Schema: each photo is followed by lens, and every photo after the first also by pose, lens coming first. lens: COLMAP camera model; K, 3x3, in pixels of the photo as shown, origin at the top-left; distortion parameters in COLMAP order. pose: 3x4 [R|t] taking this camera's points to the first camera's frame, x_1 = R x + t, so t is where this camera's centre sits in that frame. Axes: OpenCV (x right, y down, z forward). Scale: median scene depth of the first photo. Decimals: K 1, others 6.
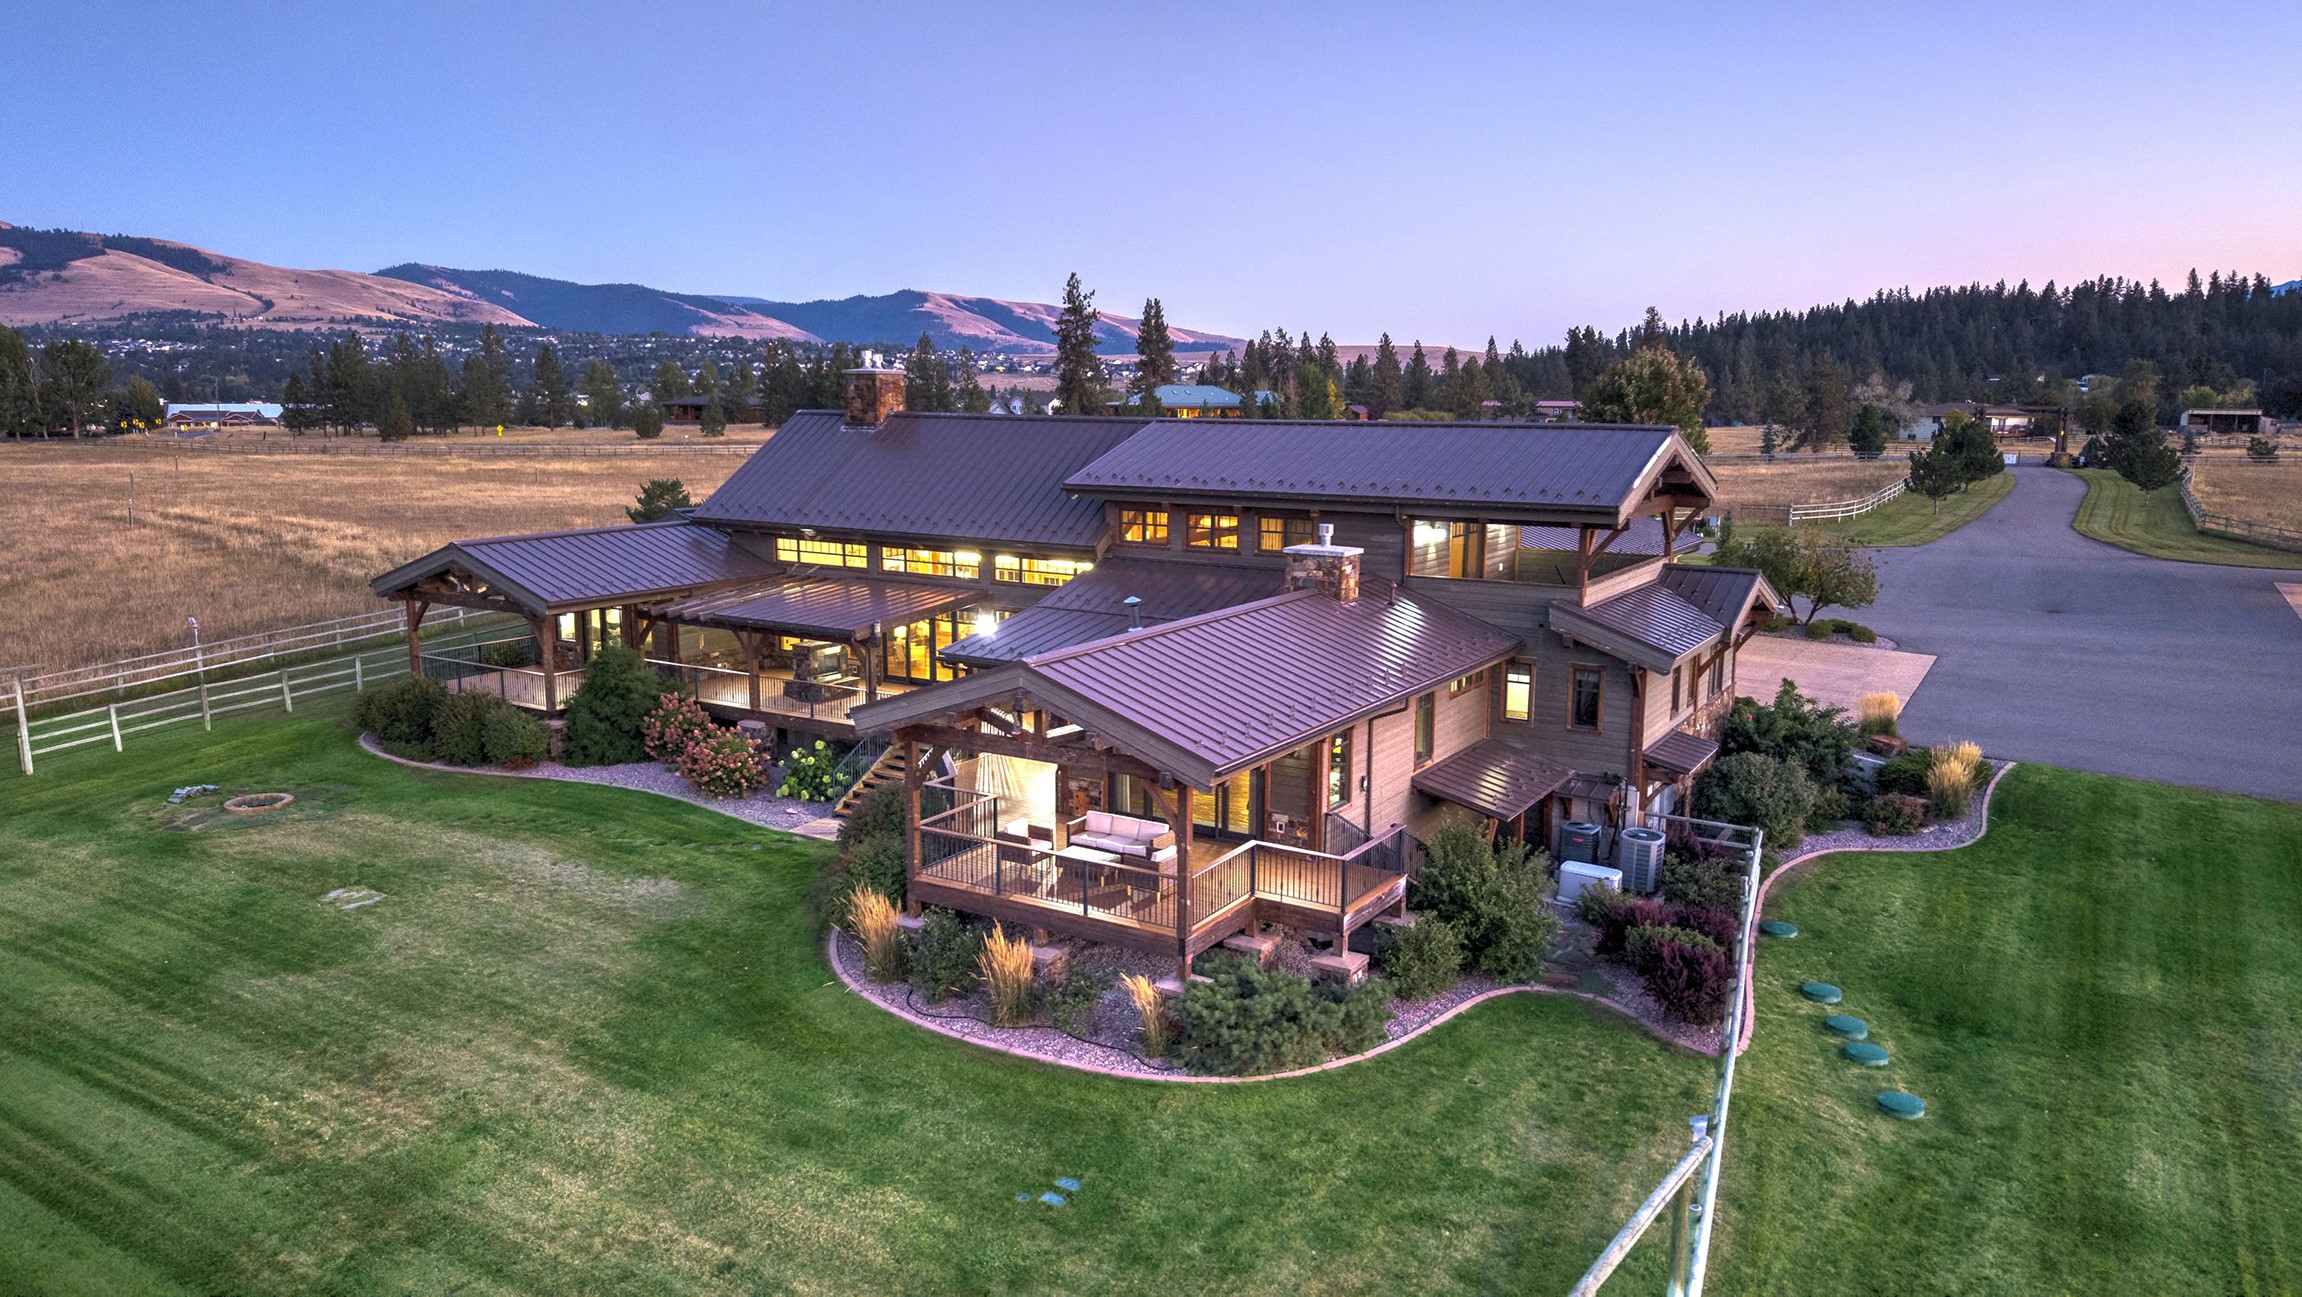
lens RADIAL K [[1546.1, 0, 1149.2], [0, 1546.1, 644.1], [0, 0, 1]] dist [0.023794, -0.035462]
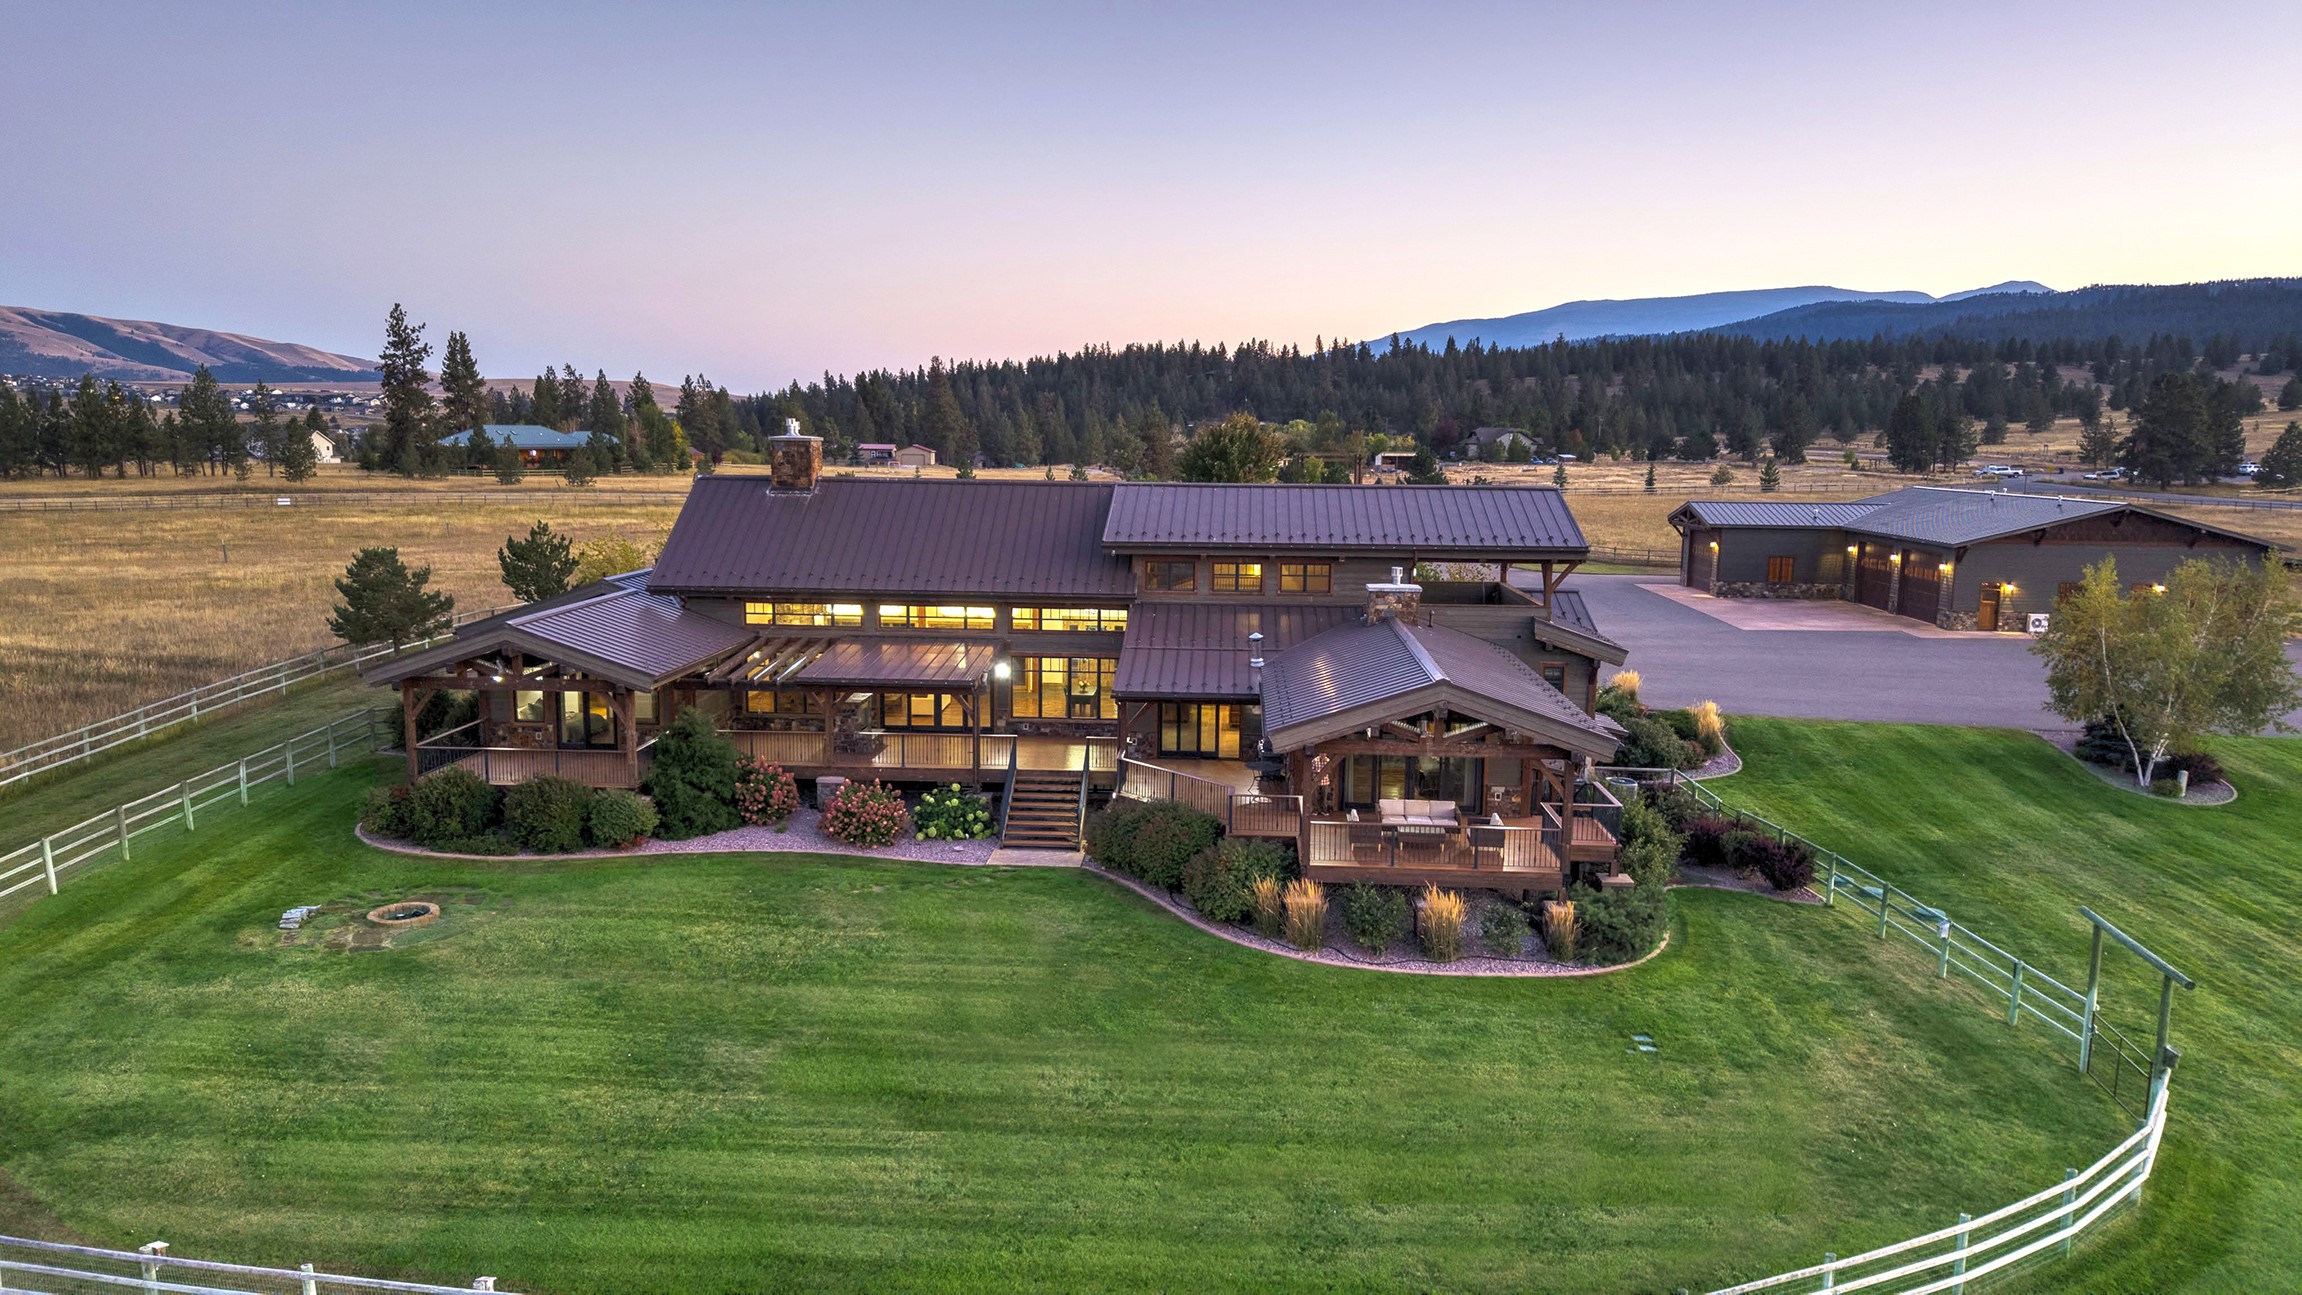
lens RADIAL K [[1546.1, 0, 1149.2], [0, 1546.1, 643.1], [0, 0, 1]] dist [0.023794, -0.035462]
pose [[0.876027, -0.060306, 0.478477, -0.678472], [0.071886, 0.997395, -0.005904, -0.022671], [-0.476874, 0.039568, 0.878080, -0.027612]]
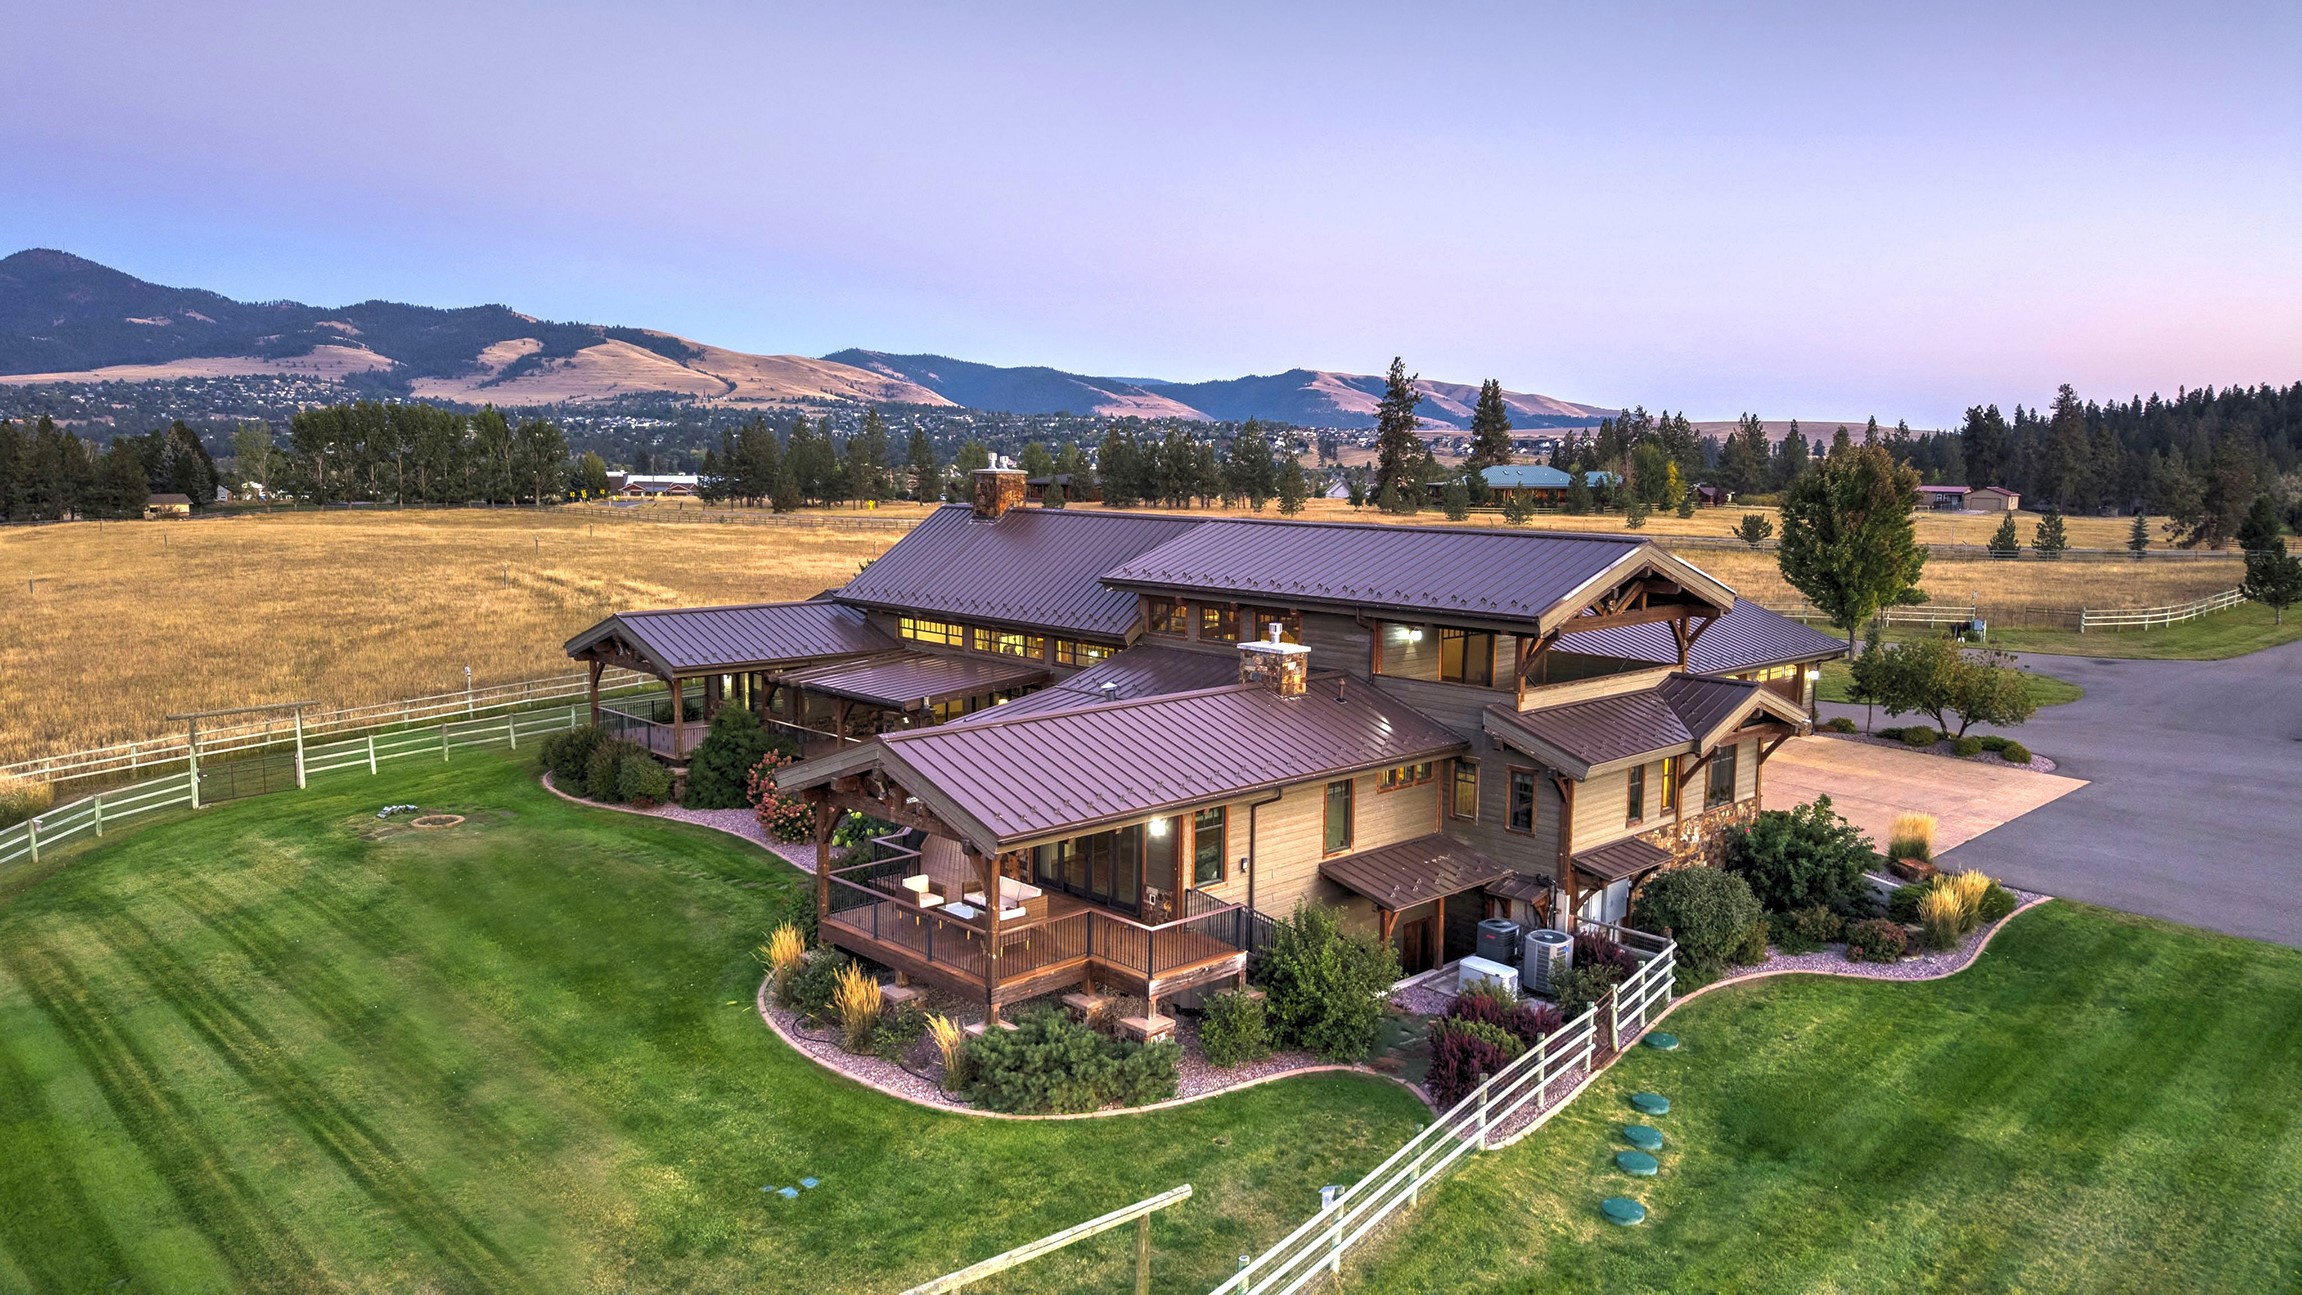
lens RADIAL K [[1546.1, 0, 1149.2], [0, 1546.1, 643.1], [0, 0, 1]] dist [0.023794, -0.035462]
pose [[0.969258, 0.035037, -0.243539, 0.288517], [-0.046826, 0.997986, -0.042785, -0.013644], [0.241550, 0.052873, 0.968947, -0.061639]]
